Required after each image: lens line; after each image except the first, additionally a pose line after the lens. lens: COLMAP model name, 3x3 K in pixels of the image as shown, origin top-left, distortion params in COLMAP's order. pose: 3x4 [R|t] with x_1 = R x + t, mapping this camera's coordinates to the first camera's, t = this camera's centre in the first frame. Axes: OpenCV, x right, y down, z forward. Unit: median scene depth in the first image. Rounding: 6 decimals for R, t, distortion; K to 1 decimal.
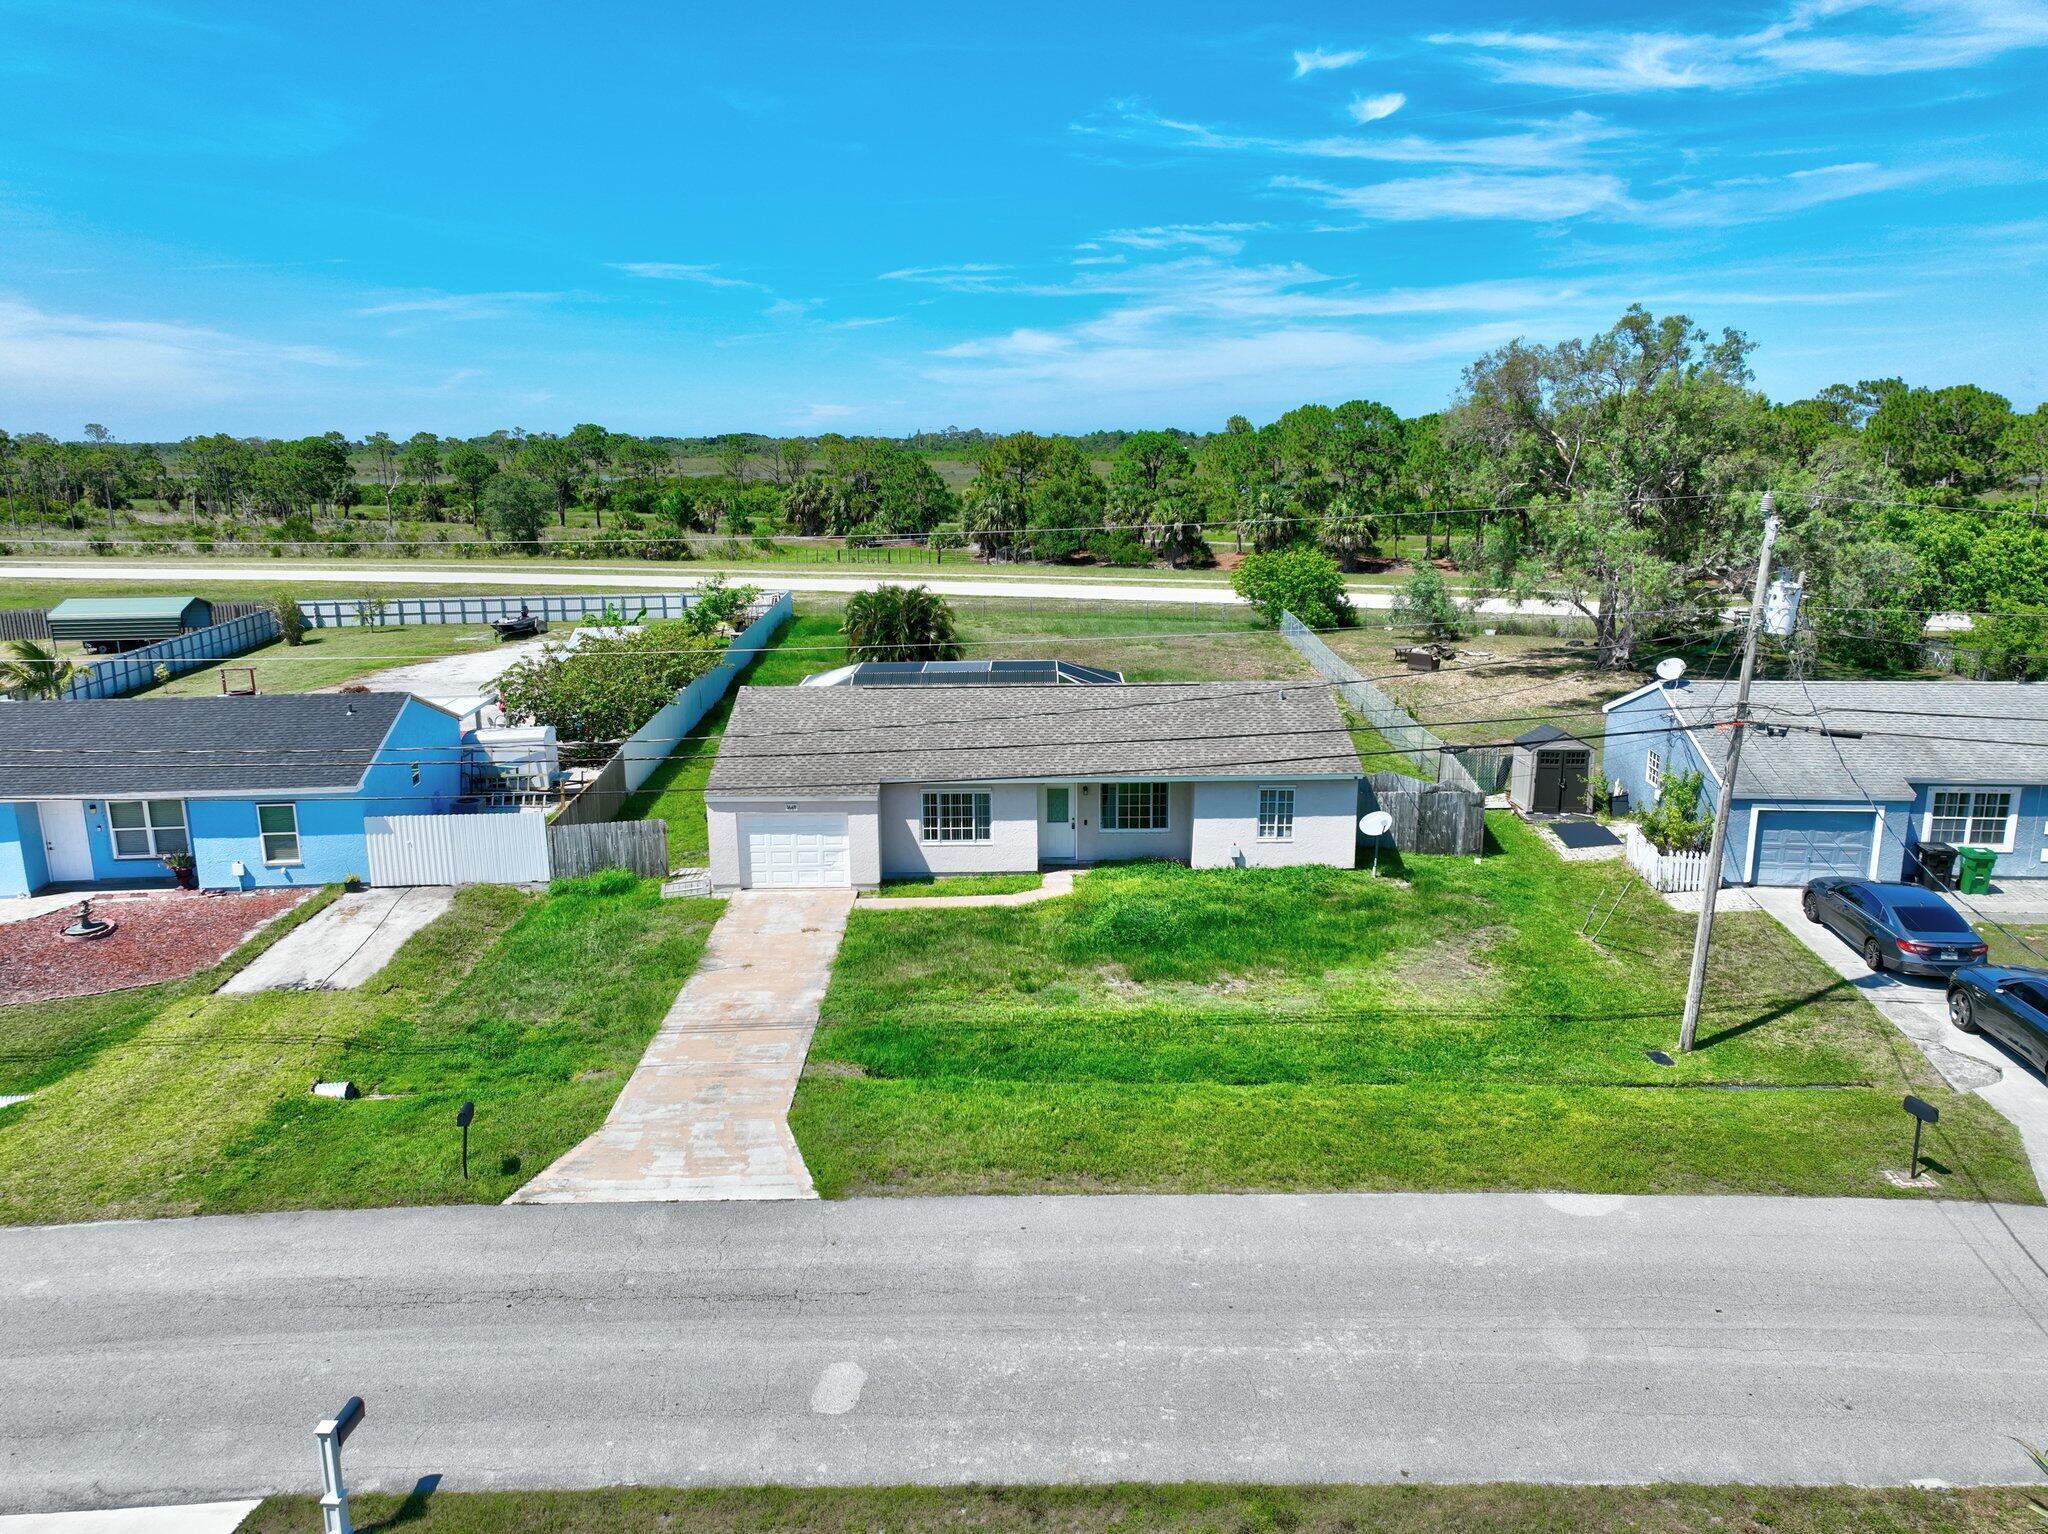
lens RADIAL K [[1437.1, 0, 1024.0], [0, 1437.1, 767.0], [0, 0, 1]] dist [0.001799, 0.011033]
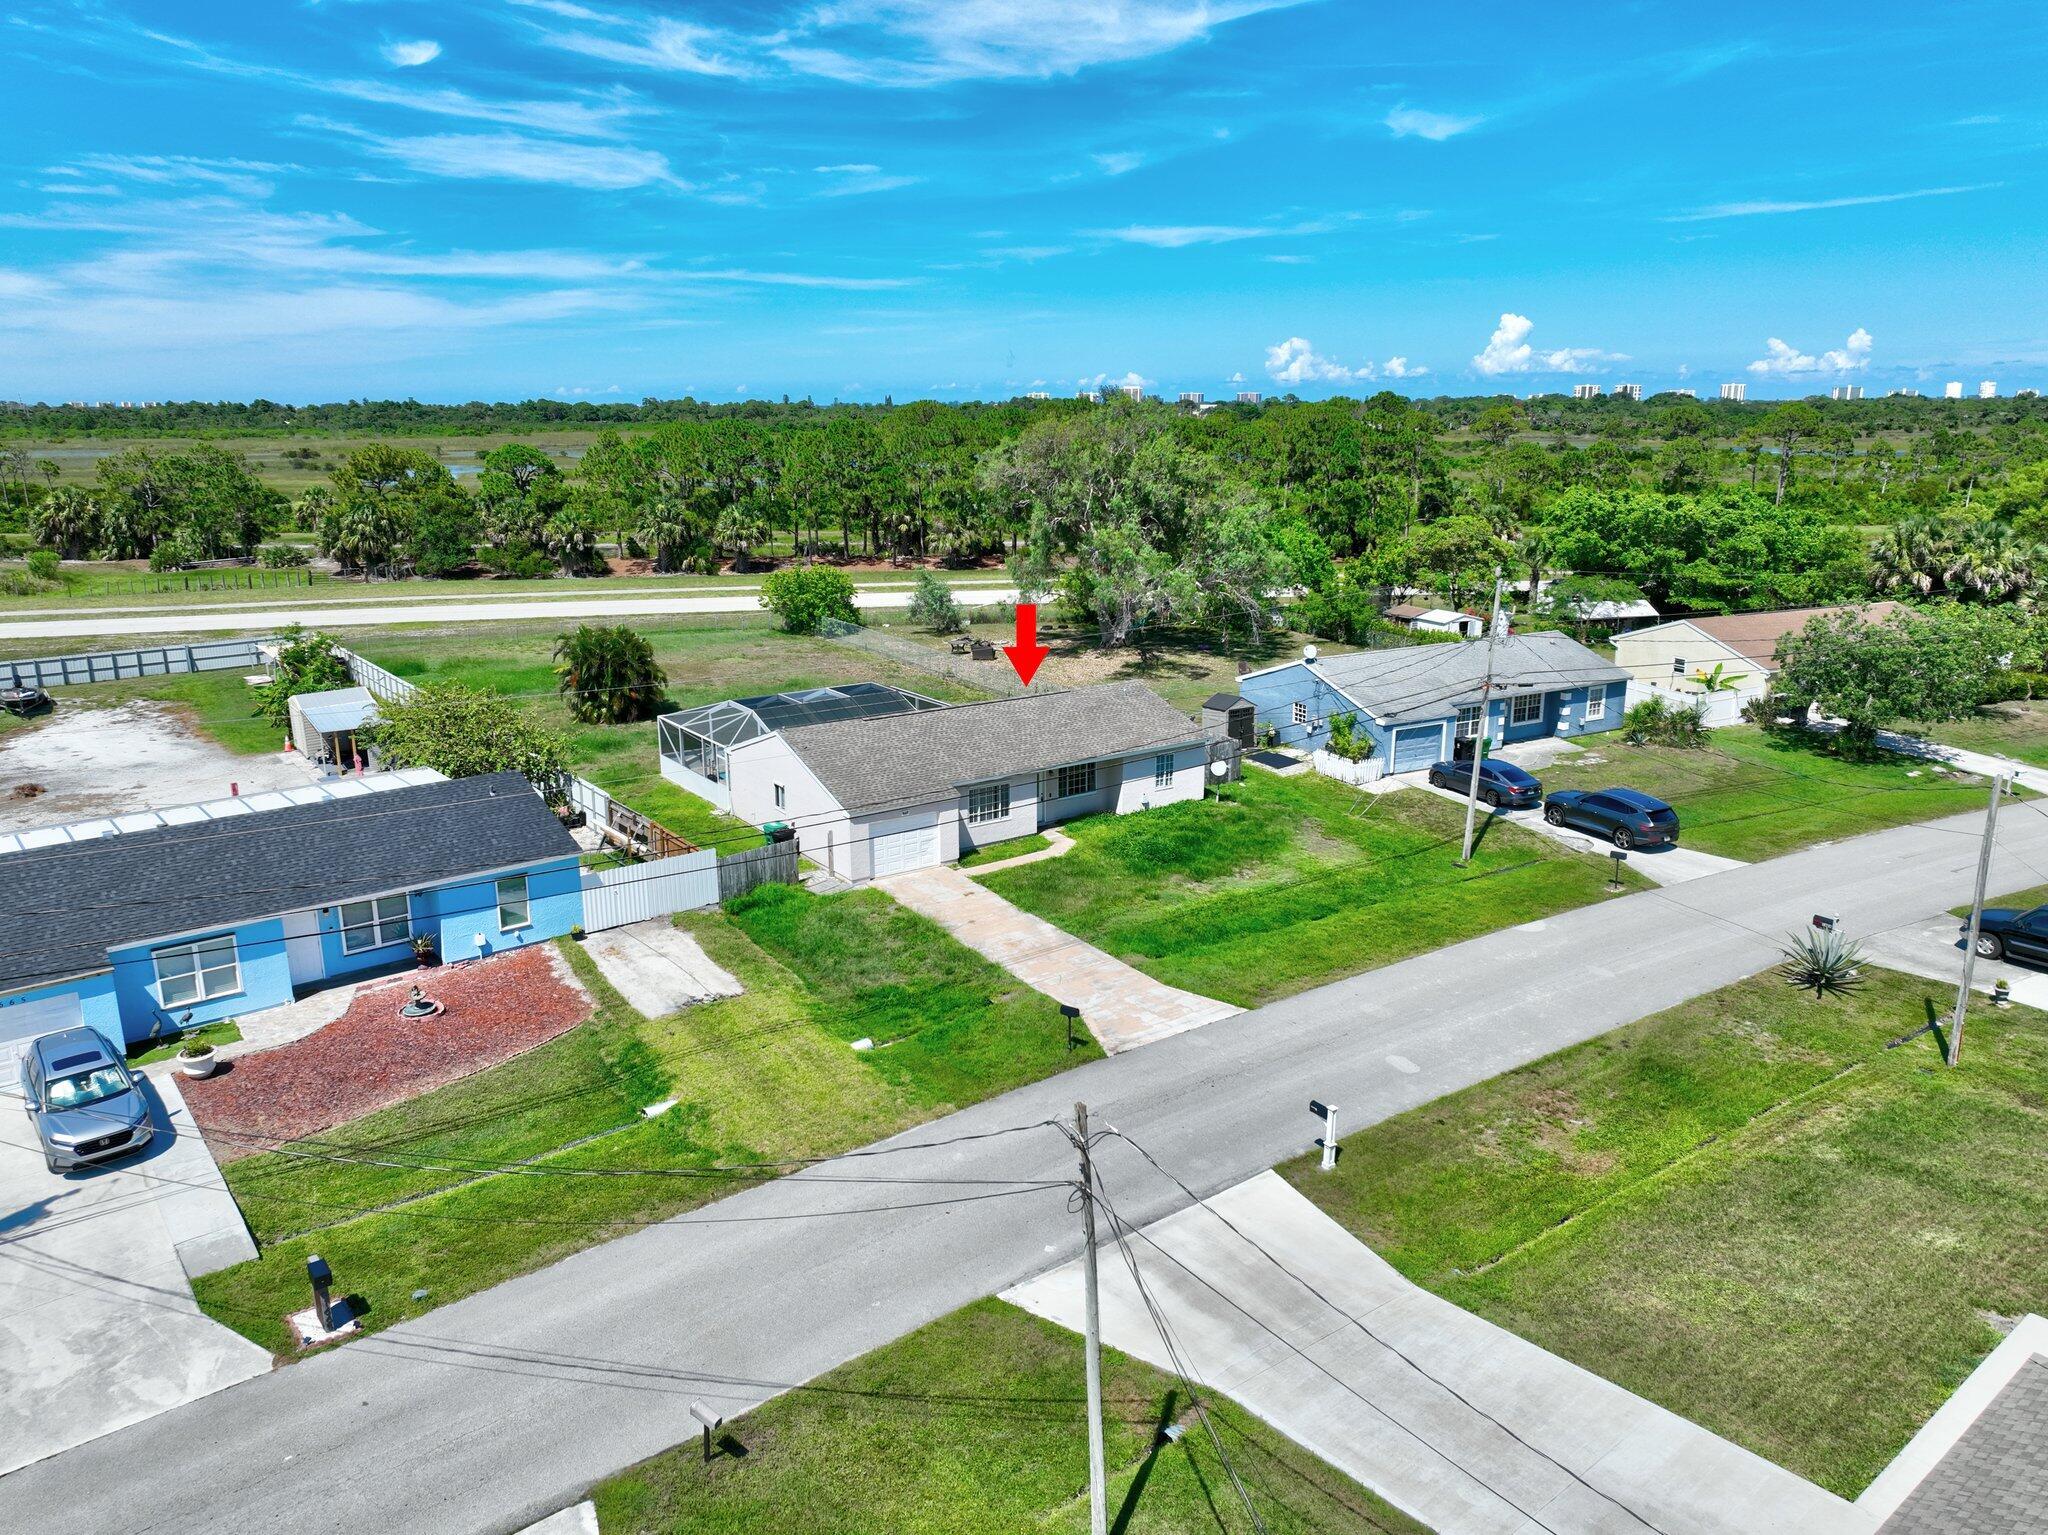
lens RADIAL K [[1434.0, 0, 1024.0], [0, 1434.0, 767.5], [0, 0, 1]] dist [0.007860, 0.002642]
pose [[0.825587, -0.132681, 0.548454, -0.823048], [0.120833, 0.990986, 0.057848, -0.080807], [-0.551185, 0.018513, 0.834178, -0.198226]]
